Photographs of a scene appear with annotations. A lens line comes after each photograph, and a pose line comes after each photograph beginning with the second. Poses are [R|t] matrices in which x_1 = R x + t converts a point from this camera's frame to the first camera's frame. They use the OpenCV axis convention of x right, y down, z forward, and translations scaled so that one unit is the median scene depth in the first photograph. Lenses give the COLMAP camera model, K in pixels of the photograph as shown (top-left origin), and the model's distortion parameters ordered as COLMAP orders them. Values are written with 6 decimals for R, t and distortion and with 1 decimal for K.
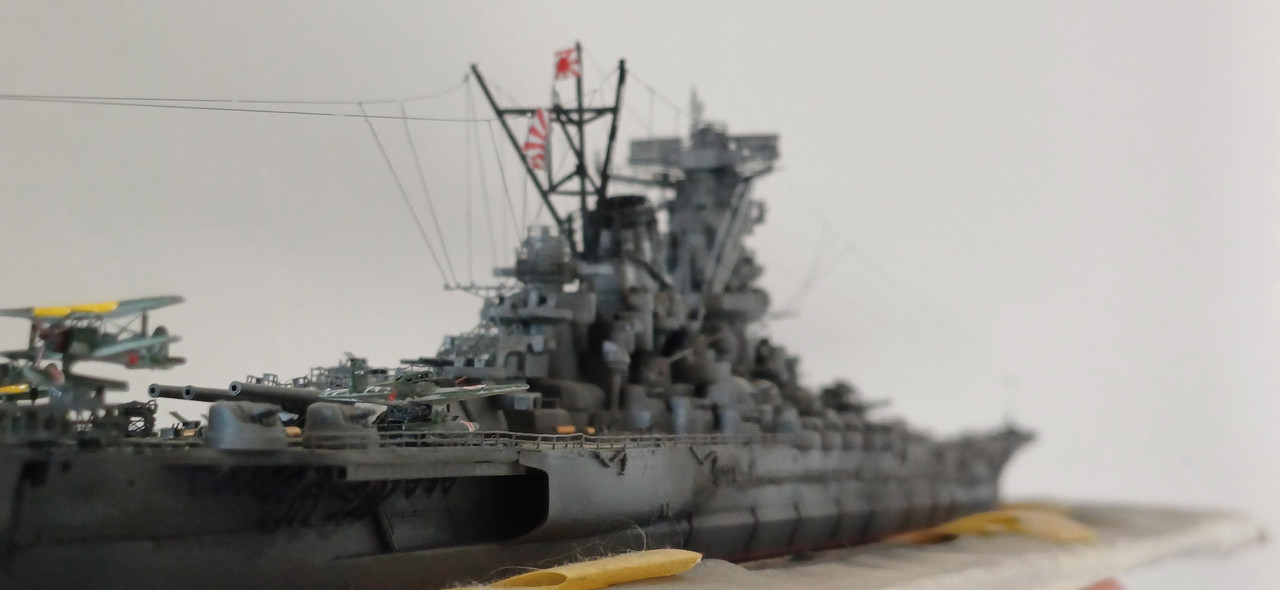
lens RADIAL K [[1918.8, 0, 704.0], [0, 1918.8, 292.8], [0, 0, 1]] dist [0.033627, 0.058607]
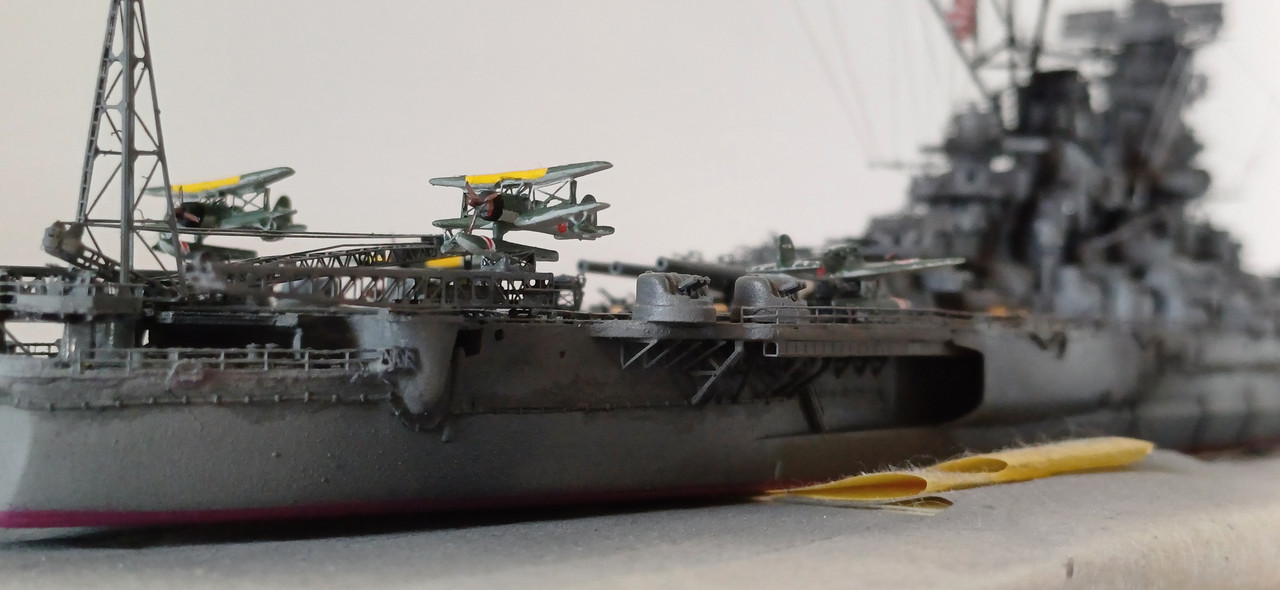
lens RADIAL K [[1918.8, 0, 704.0], [0, 1918.8, 292.8], [0, 0, 1]] dist [0.033627, 0.058607]
pose [[0.977320, 0.006894, -0.211658, -0.014416], [0.004741, 0.998507, 0.054416, 0.010569], [0.211717, -0.054185, 0.975828, 0.045596]]
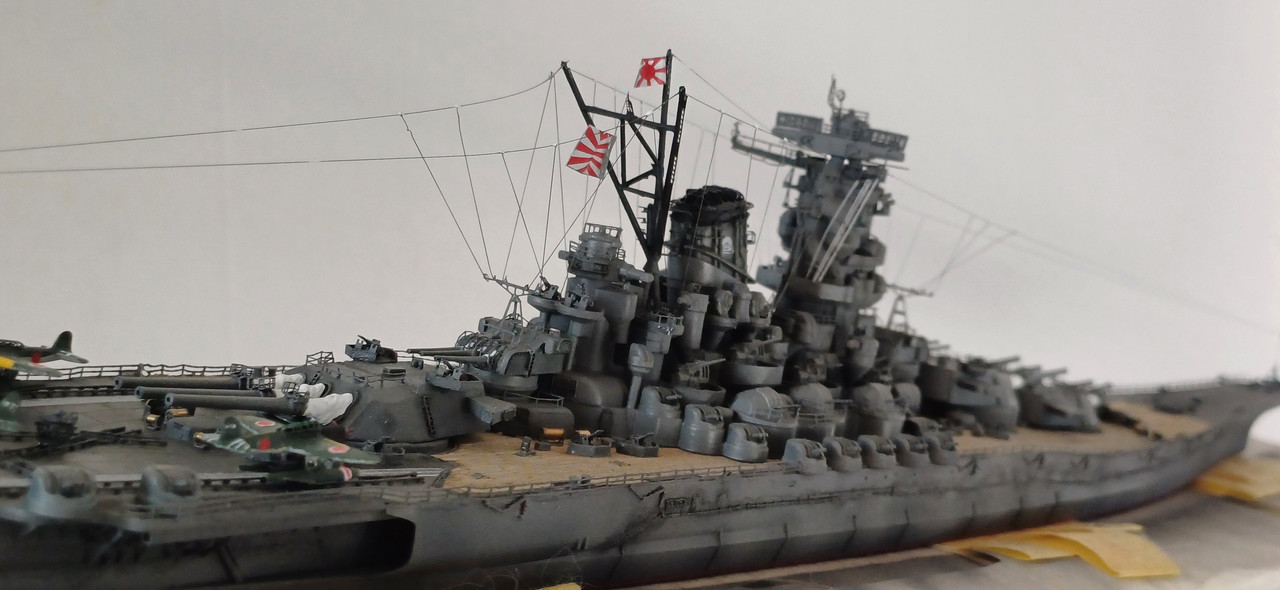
lens RADIAL K [[1918.8, 0, 704.0], [0, 1918.8, 292.8], [0, 0, 1]] dist [0.033627, 0.058607]
pose [[0.949168, 0.182068, -0.256772, 0.309372], [-0.143046, 0.976139, 0.163370, -0.221247], [0.280390, -0.118335, 0.952564, -0.008159]]
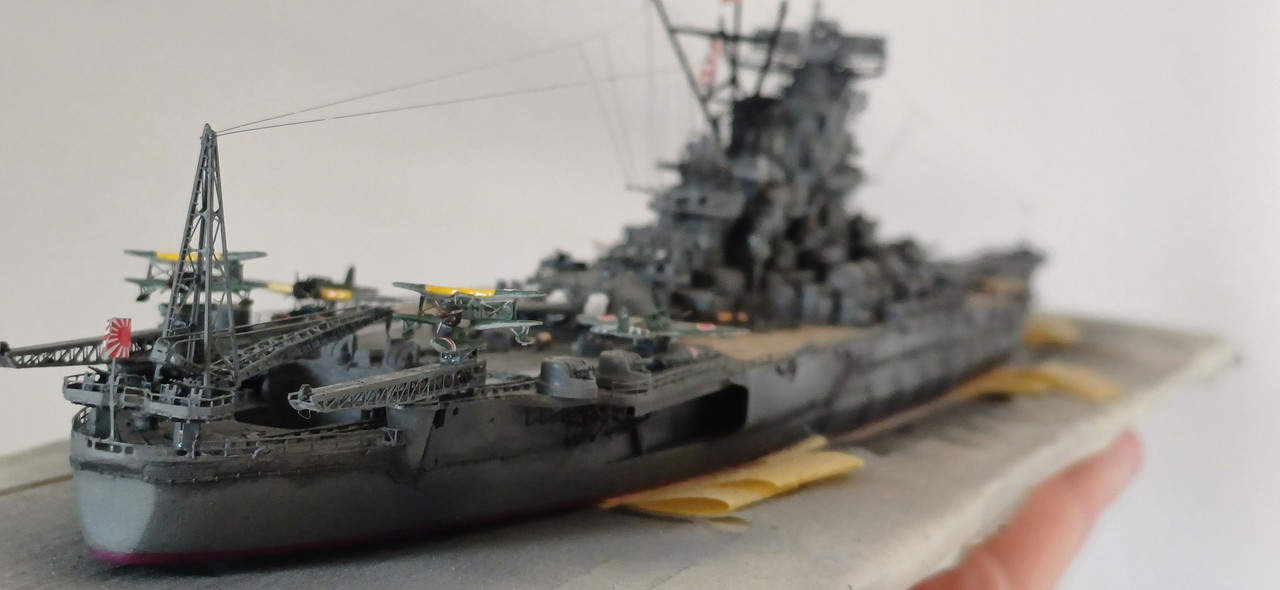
lens RADIAL K [[1918.8, 0, 704.0], [0, 1918.8, 292.8], [0, 0, 1]] dist [0.033627, 0.058607]
pose [[0.996829, 0.073102, 0.031447, -0.139853], [-0.077135, 0.984754, 0.155915, -0.149551], [-0.019569, -0.157846, 0.987270, -0.227790]]
